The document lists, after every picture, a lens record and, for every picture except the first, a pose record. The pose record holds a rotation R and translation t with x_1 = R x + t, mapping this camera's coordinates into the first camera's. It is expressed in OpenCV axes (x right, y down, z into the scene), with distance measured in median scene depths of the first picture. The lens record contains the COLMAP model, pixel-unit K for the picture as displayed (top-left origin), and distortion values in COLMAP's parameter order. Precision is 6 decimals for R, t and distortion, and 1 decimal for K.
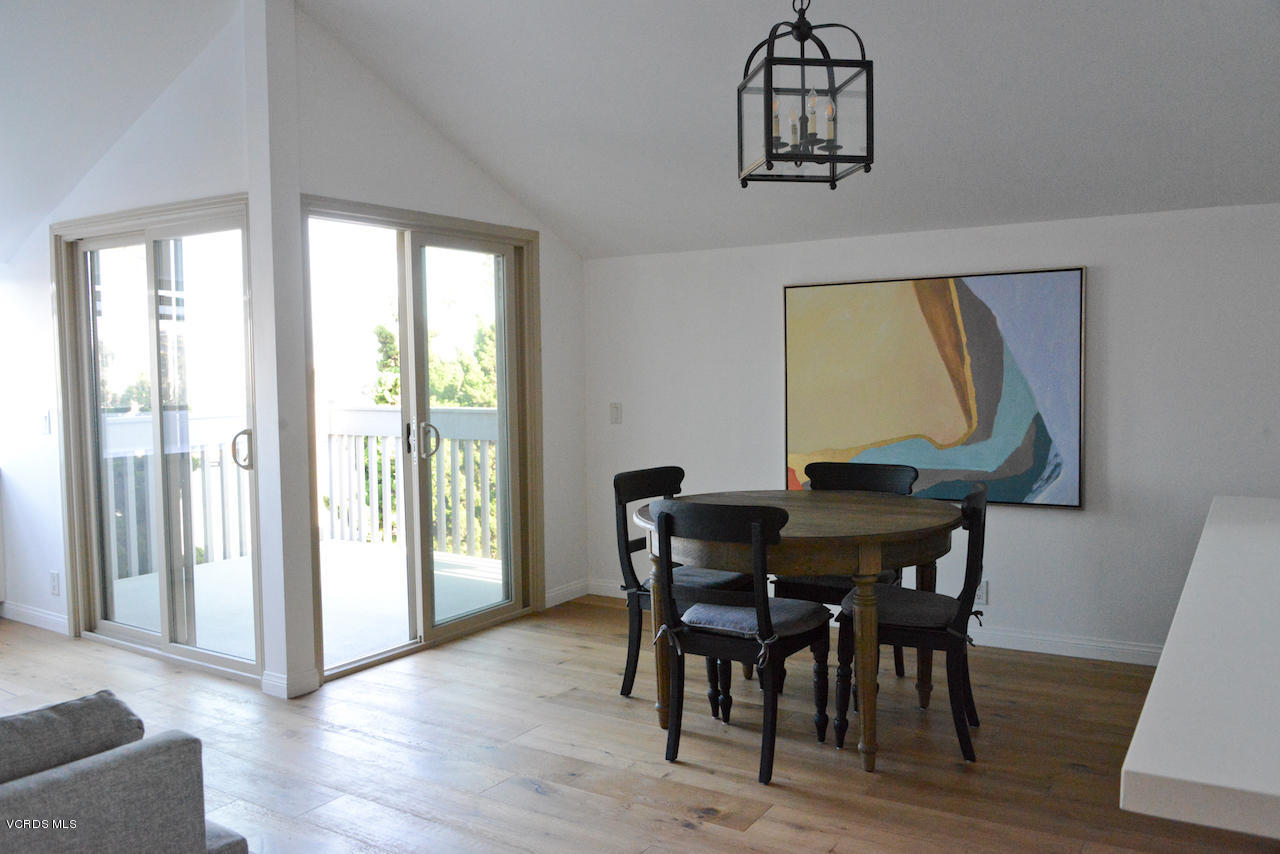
lens RADIAL K [[989.1, 0, 640.0], [0, 989.1, 427.0], [0, 0, 1]] dist [-0.002749, -0.002038]
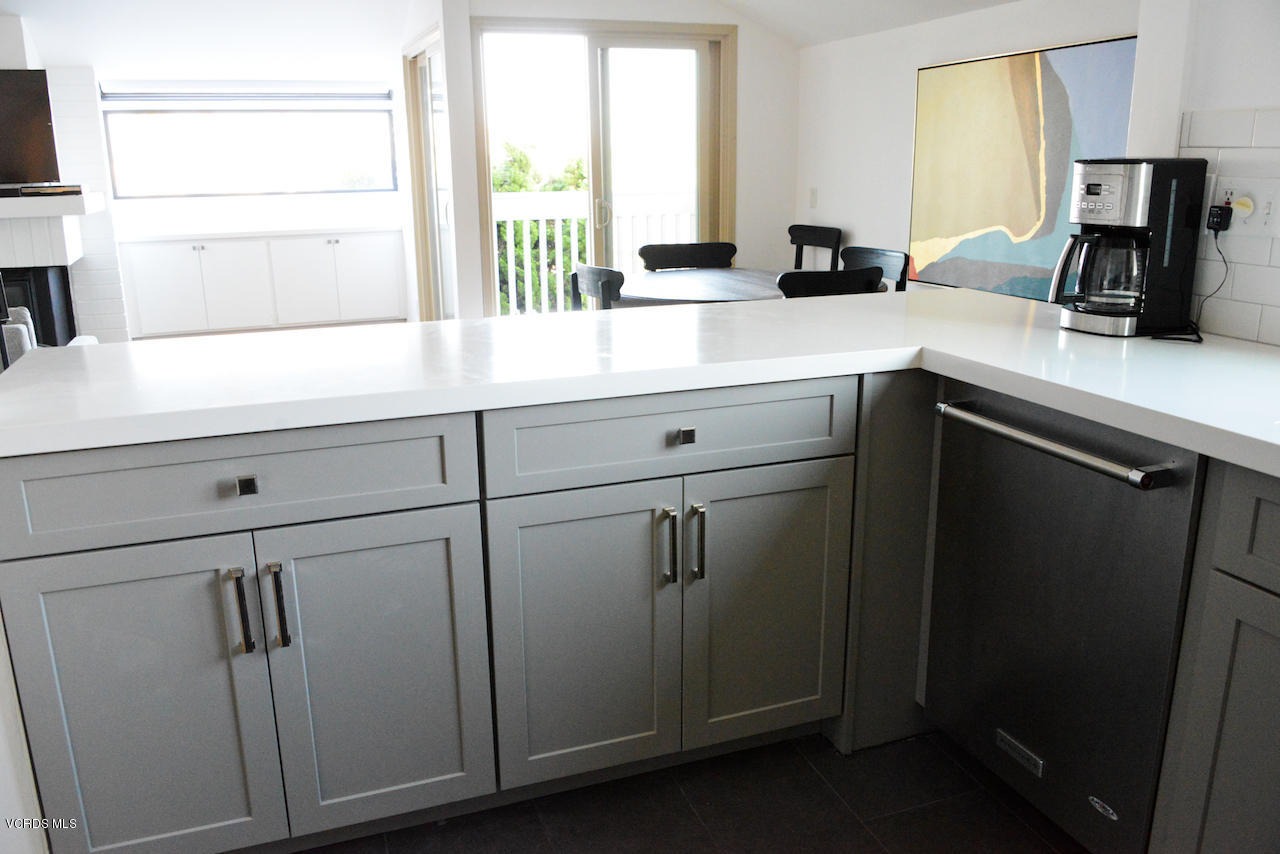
lens RADIAL K [[989.1, 0, 640.0], [0, 989.1, 427.0], [0, 0, 1]] dist [-0.002749, -0.002038]
pose [[0.793657, 0.164929, -0.585583, 0.598625], [-0.041406, 0.974963, 0.218479, 0.002868], [0.606955, -0.149151, 0.780615, 0.010249]]
